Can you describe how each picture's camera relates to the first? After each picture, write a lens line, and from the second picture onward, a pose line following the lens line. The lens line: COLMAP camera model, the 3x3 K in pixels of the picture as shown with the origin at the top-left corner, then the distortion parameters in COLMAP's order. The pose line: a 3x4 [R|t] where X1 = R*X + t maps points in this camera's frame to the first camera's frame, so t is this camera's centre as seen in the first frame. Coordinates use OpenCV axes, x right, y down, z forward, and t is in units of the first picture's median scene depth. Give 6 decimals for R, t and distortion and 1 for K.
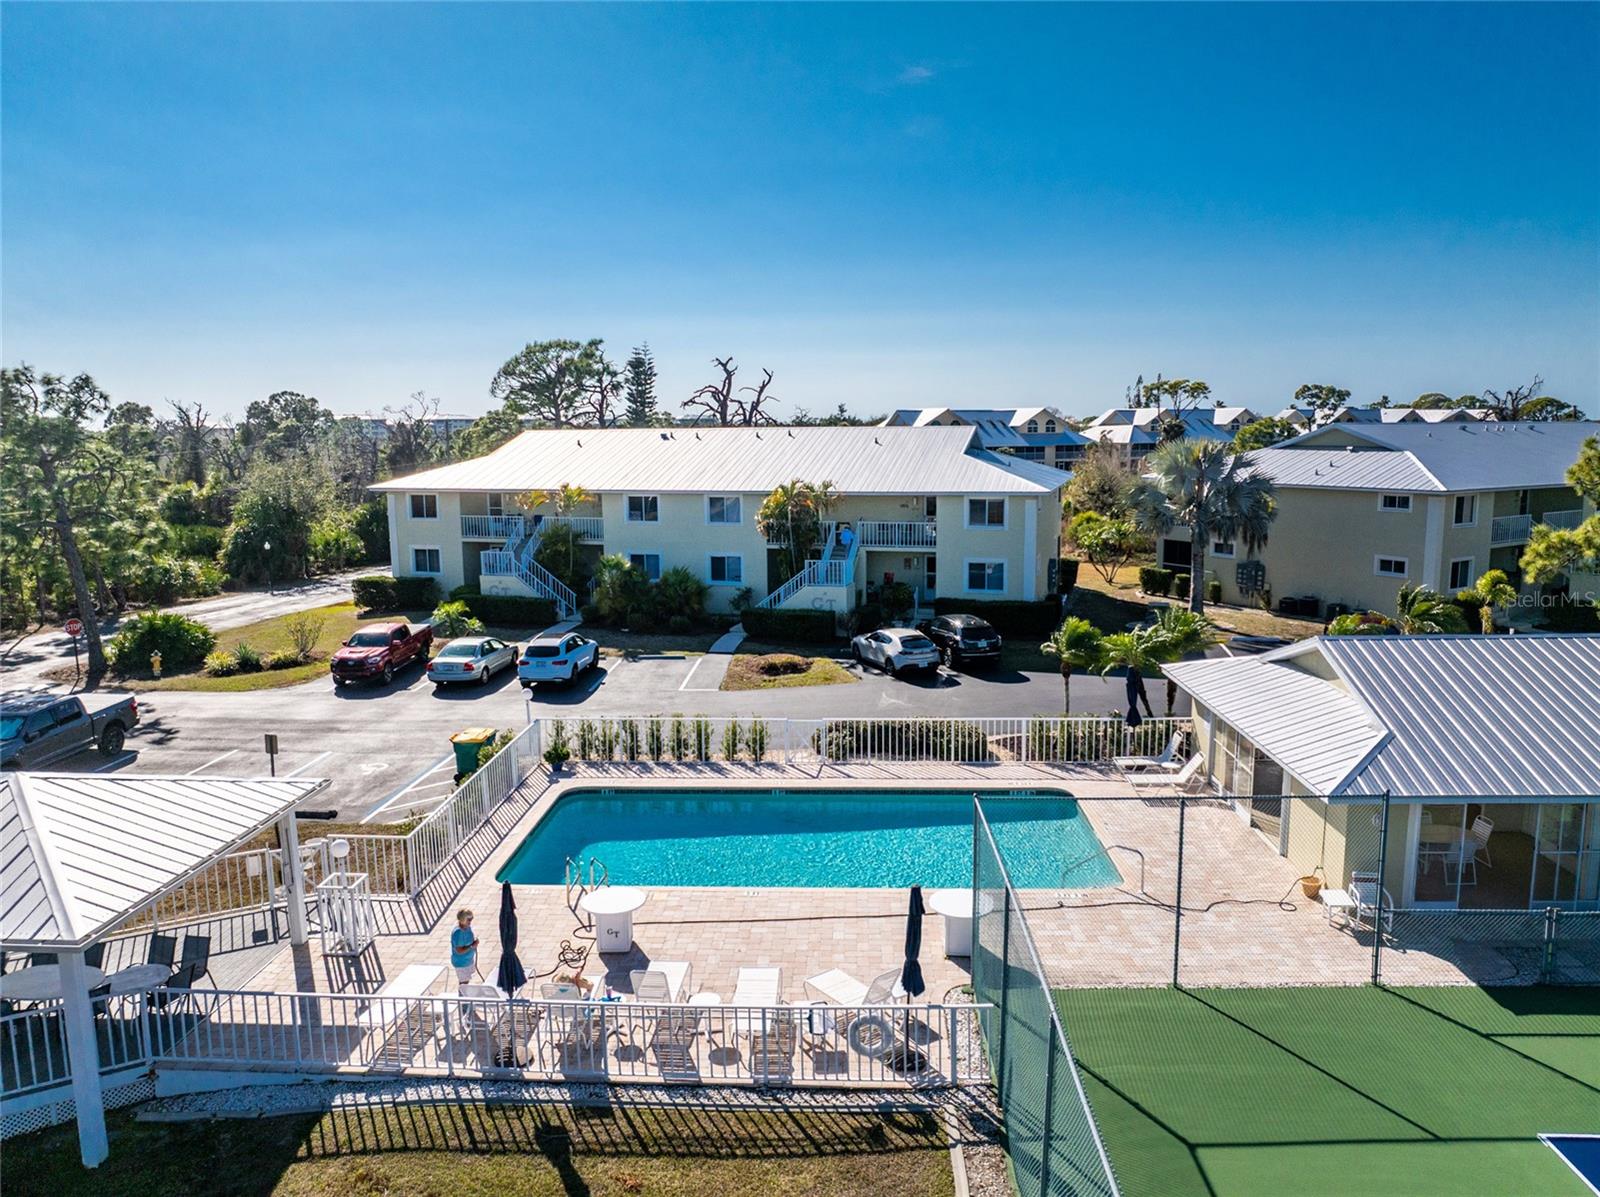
lens RADIAL K [[1120.4, 0, 800.0], [0, 1120.4, 598.5], [0, 0, 1]] dist [-0.057707, 0.029992]
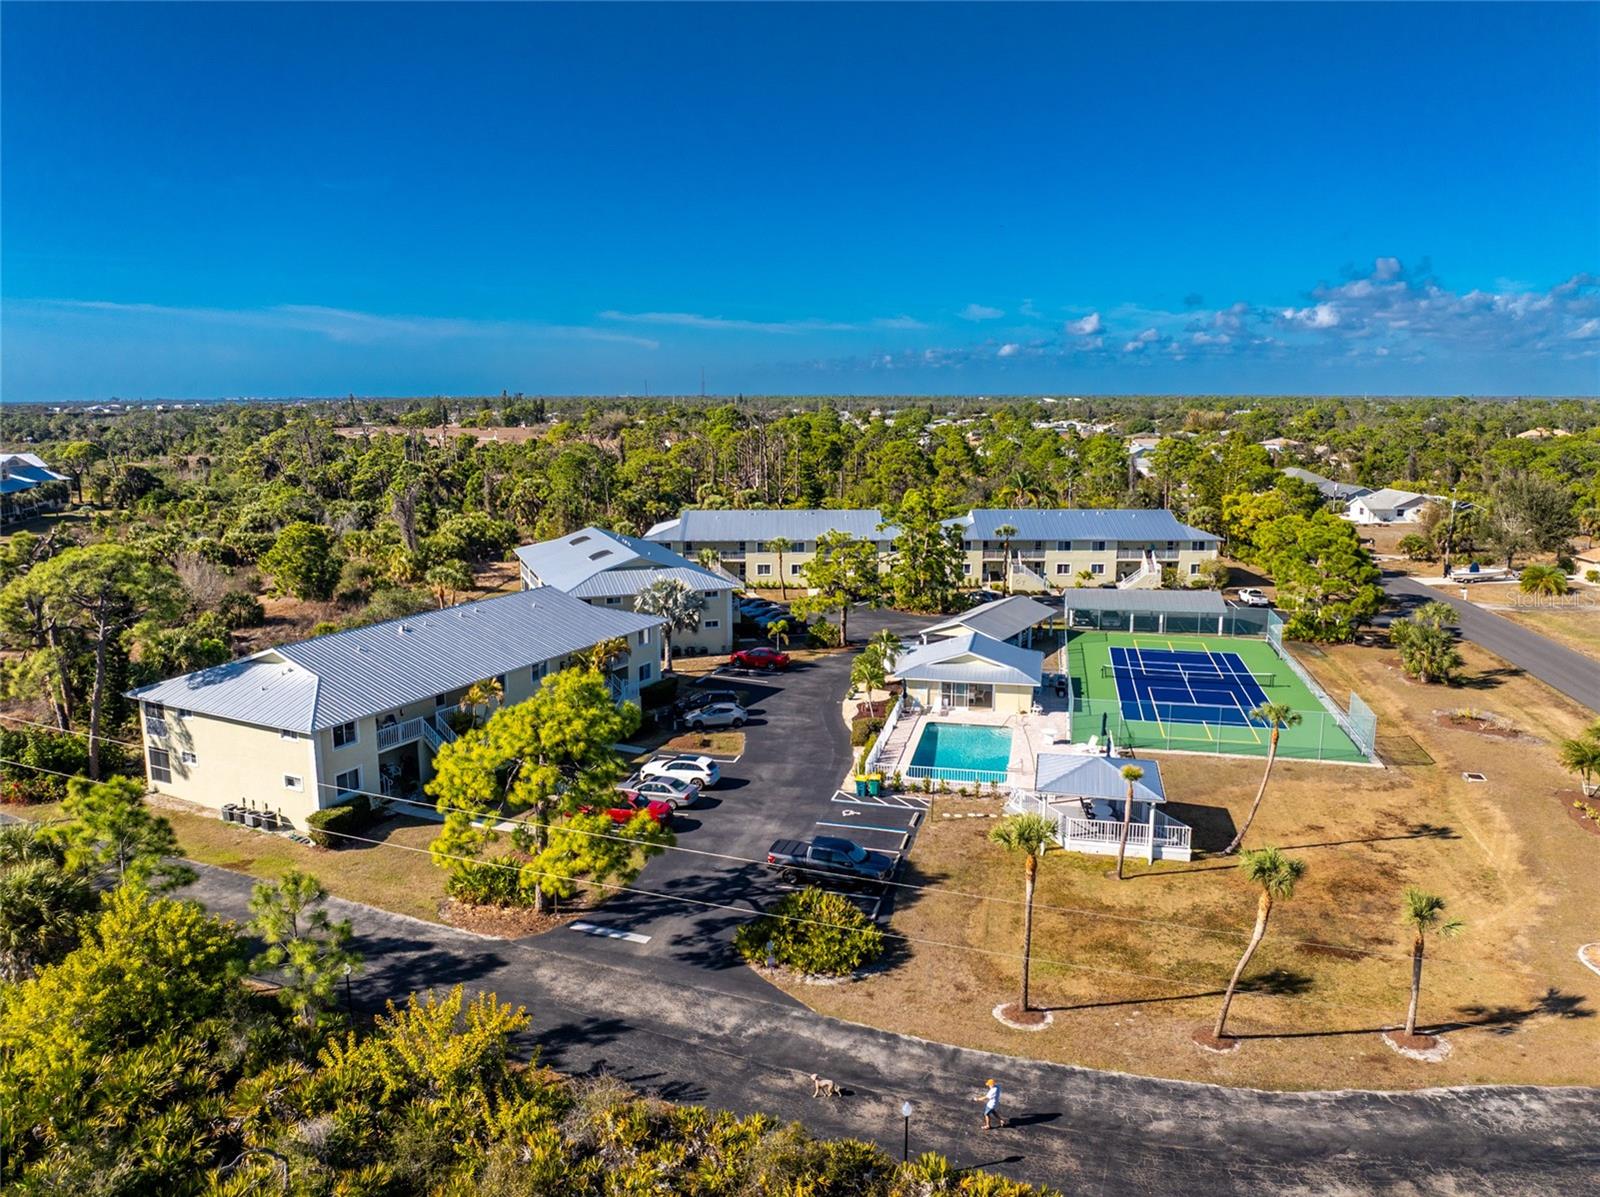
lens RADIAL K [[1120.4, 0, 800.0], [0, 1120.4, 598.5], [0, 0, 1]] dist [-0.057707, 0.029992]
pose [[0.182898, -0.160818, 0.969890, -1.825479], [0.148408, 0.979742, 0.134466, -0.412843], [-0.971866, 0.119346, 0.203059, 0.476220]]
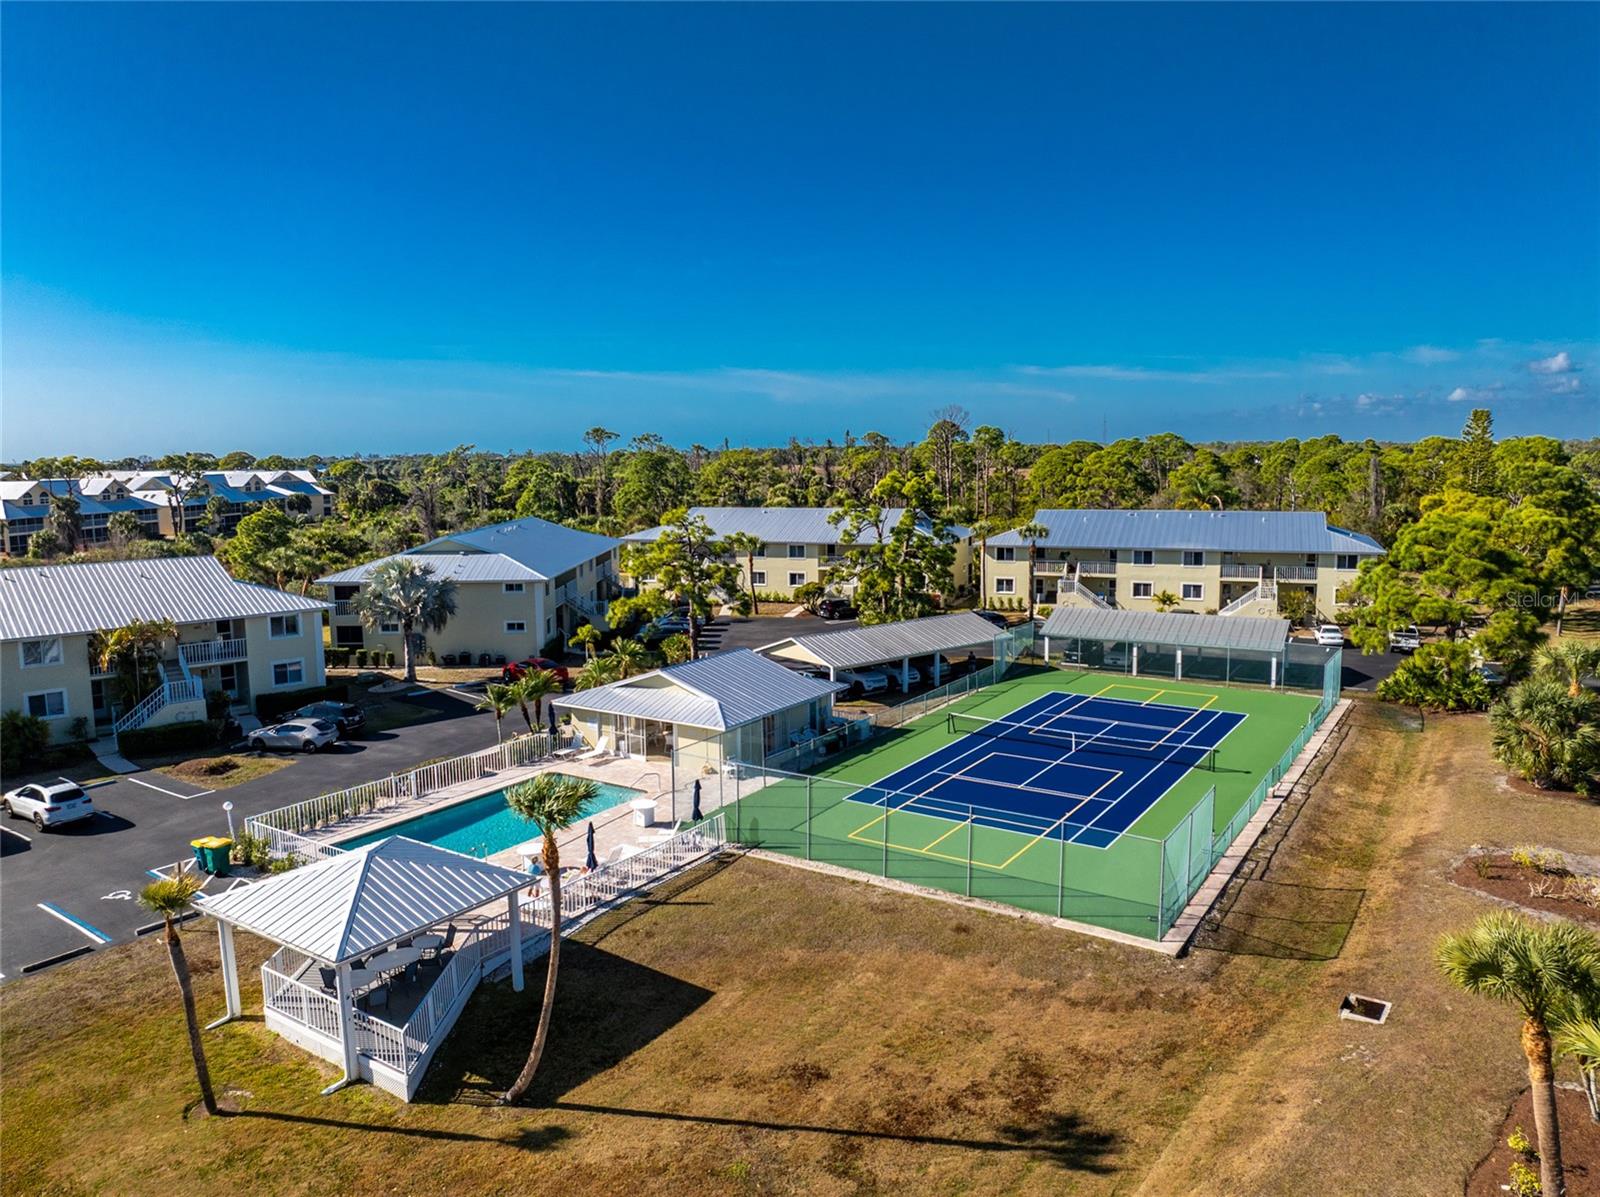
lens RADIAL K [[1120.4, 0, 800.0], [0, 1120.4, 598.5], [0, 0, 1]] dist [-0.057707, 0.029992]
pose [[0.508574, -0.105370, 0.854547, -0.791055], [0.133947, 0.990083, 0.042365, -0.101286], [-0.850536, 0.092918, 0.517644, -0.257266]]
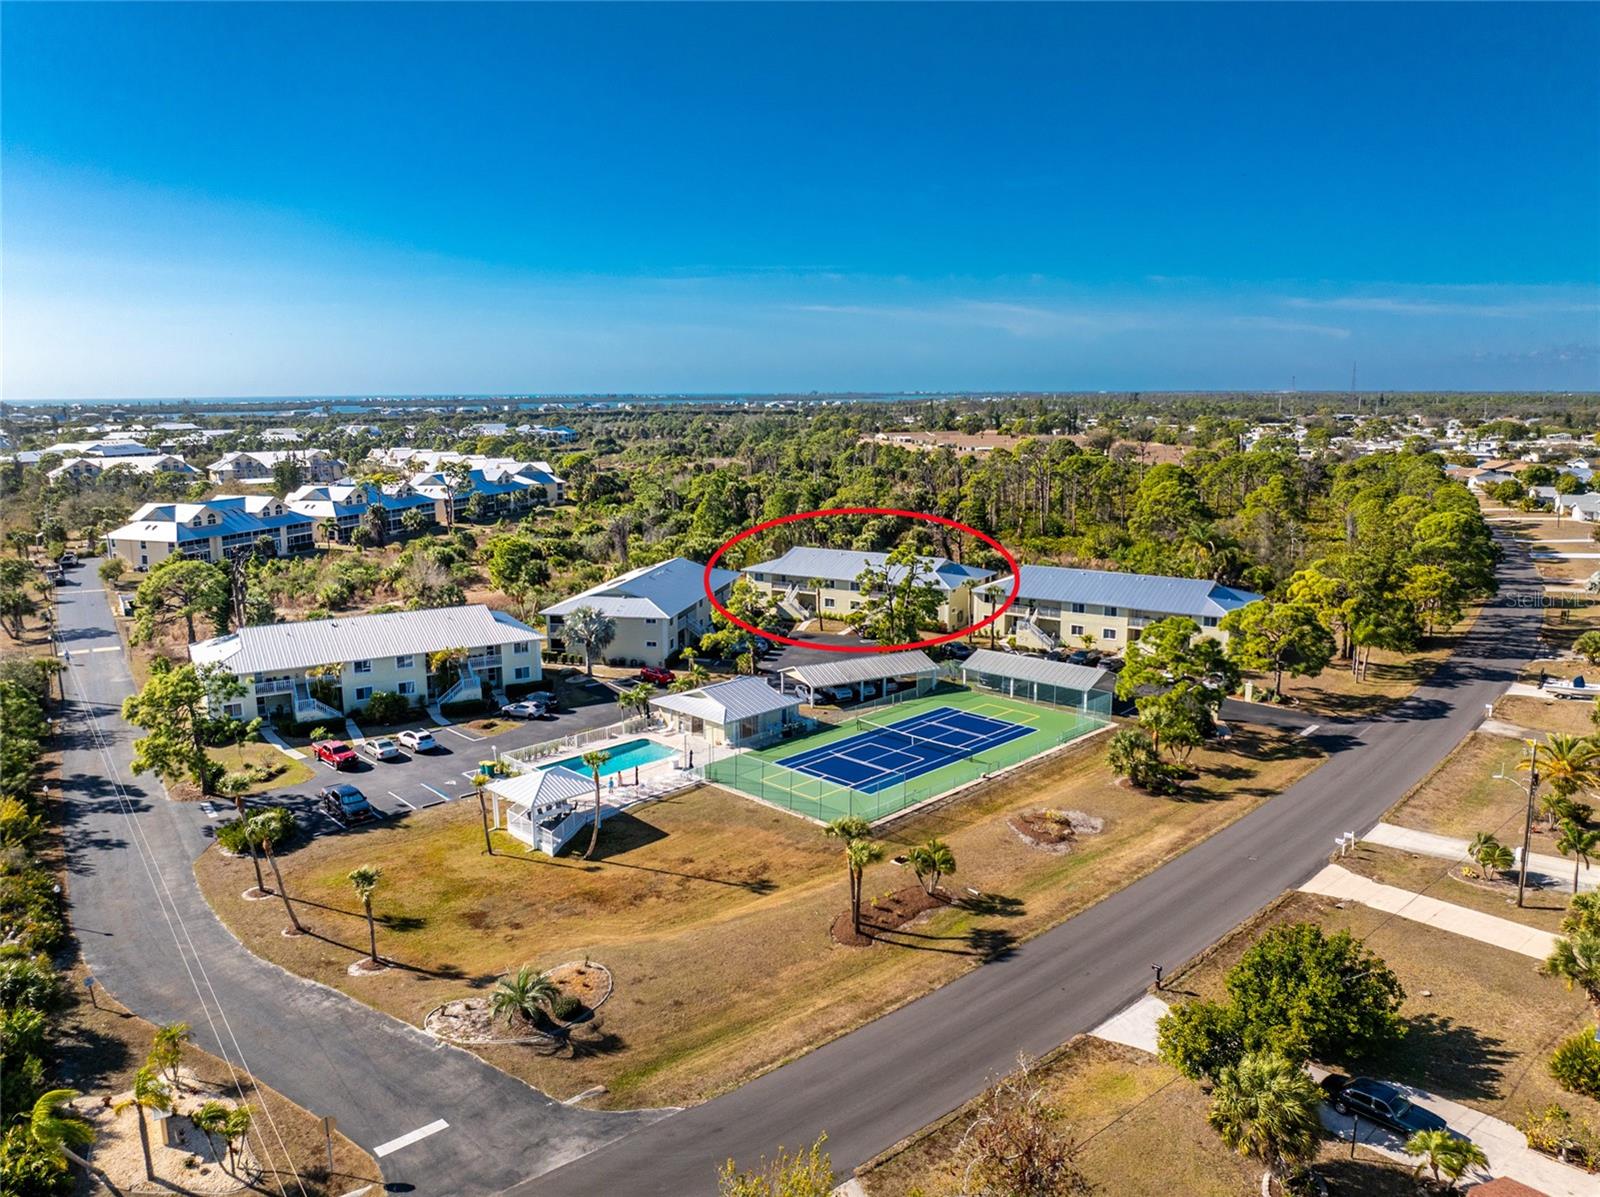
lens RADIAL K [[1106.2, 0, 800.0], [0, 1106.2, 598.5], [0, 0, 1]] dist [-0.030208, -0.006170]
pose [[0.666976, -0.121653, 0.735080, -1.478323], [0.106438, 0.992019, 0.067598, -0.349567], [-0.737437, 0.033154, 0.674602, -1.363069]]
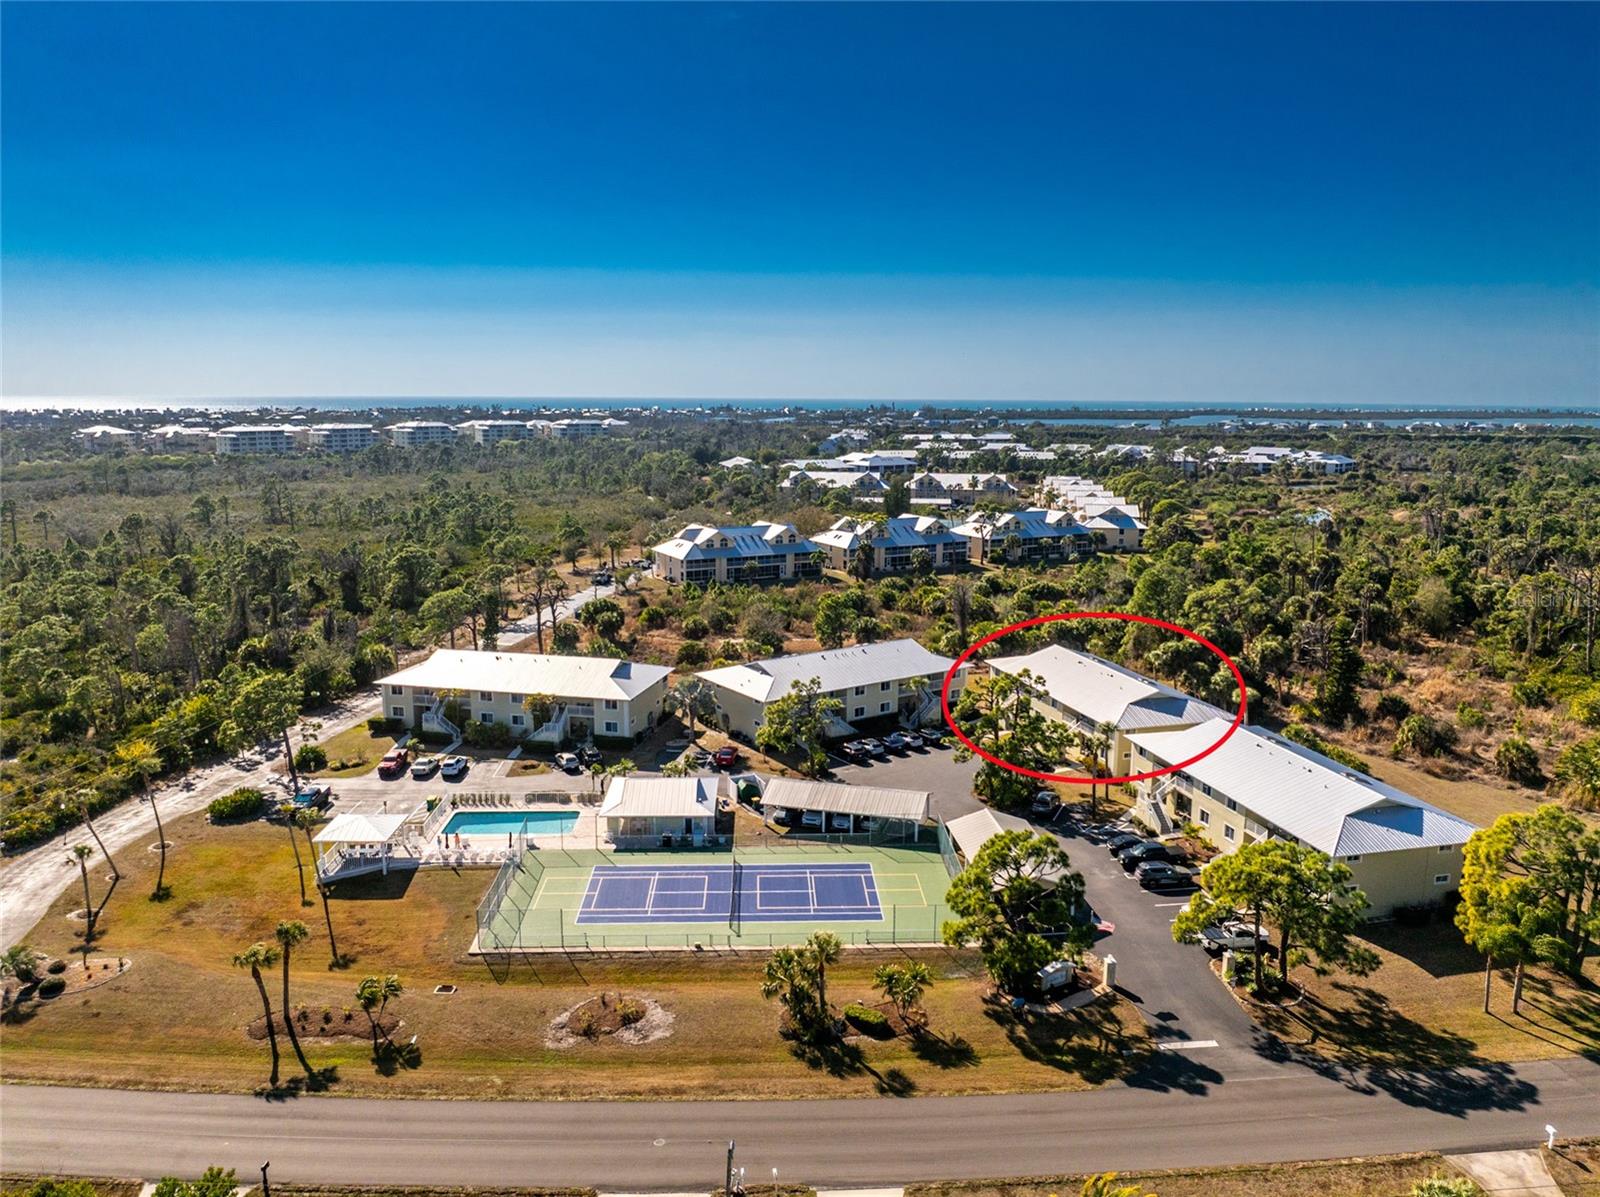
lens RADIAL K [[1120.4, 0, 800.0], [0, 1120.4, 598.5], [0, 0, 1]] dist [-0.057707, 0.029992]
pose [[0.995771, 0.002524, 0.091834, 0.465242], [-0.004266, 0.999815, 0.018769, -0.483780], [-0.091770, -0.019081, 0.995597, -2.197723]]
